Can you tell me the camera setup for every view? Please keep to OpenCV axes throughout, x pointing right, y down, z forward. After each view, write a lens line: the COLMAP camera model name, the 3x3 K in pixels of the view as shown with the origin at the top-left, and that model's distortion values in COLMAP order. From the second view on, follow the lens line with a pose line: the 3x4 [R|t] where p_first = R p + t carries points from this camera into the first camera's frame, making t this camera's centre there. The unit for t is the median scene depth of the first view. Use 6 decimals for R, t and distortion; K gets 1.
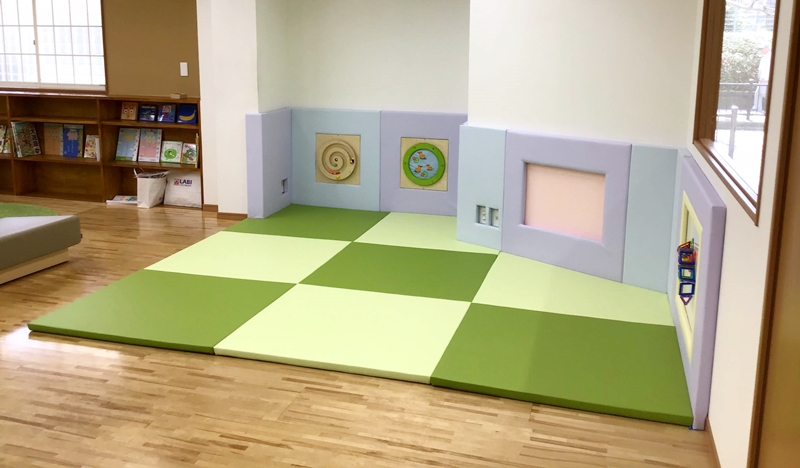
lens RADIAL K [[728.4, 0, 401.5], [0, 728.4, 178.3], [0, 0, 1]] dist [0.083536, -0.138112]
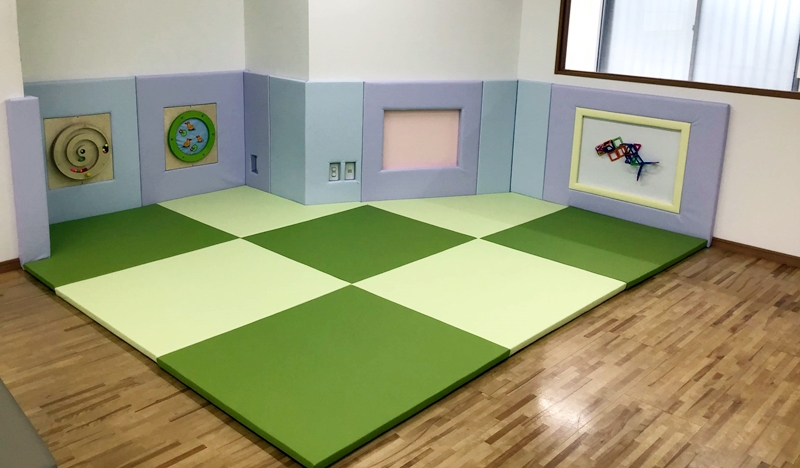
lens RADIAL K [[728.4, 0, 405.4], [0, 728.4, 163.8], [0, 0, 1]] dist [0.083536, -0.138112]
pose [[0.442805, -0.193680, 0.875449, -0.585831], [0.140822, 0.979296, 0.145427, -0.074232], [-0.885490, 0.058887, 0.460911, 0.393624]]
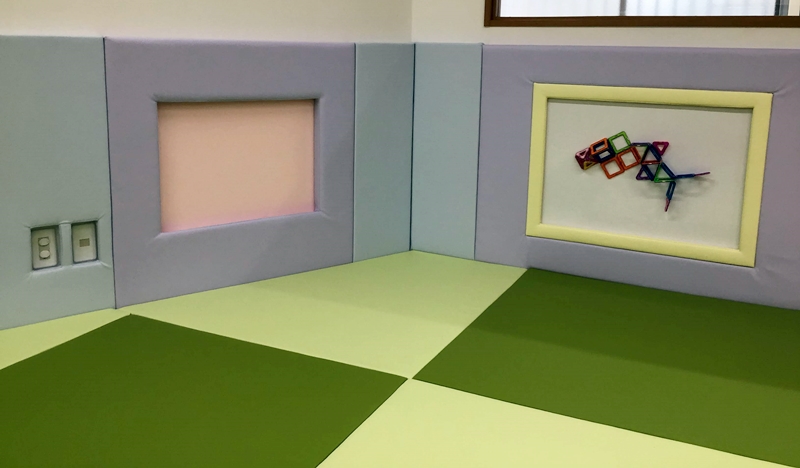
lens RADIAL K [[728.4, 0, 397.7], [0, 728.4, 162.5], [0, 0, 1]] dist [0.083536, -0.138112]
pose [[0.168816, -0.164831, 0.971767, -0.218203], [0.172352, 0.975664, 0.135551, -0.016997], [-0.970462, 0.144602, 0.193117, 0.600591]]
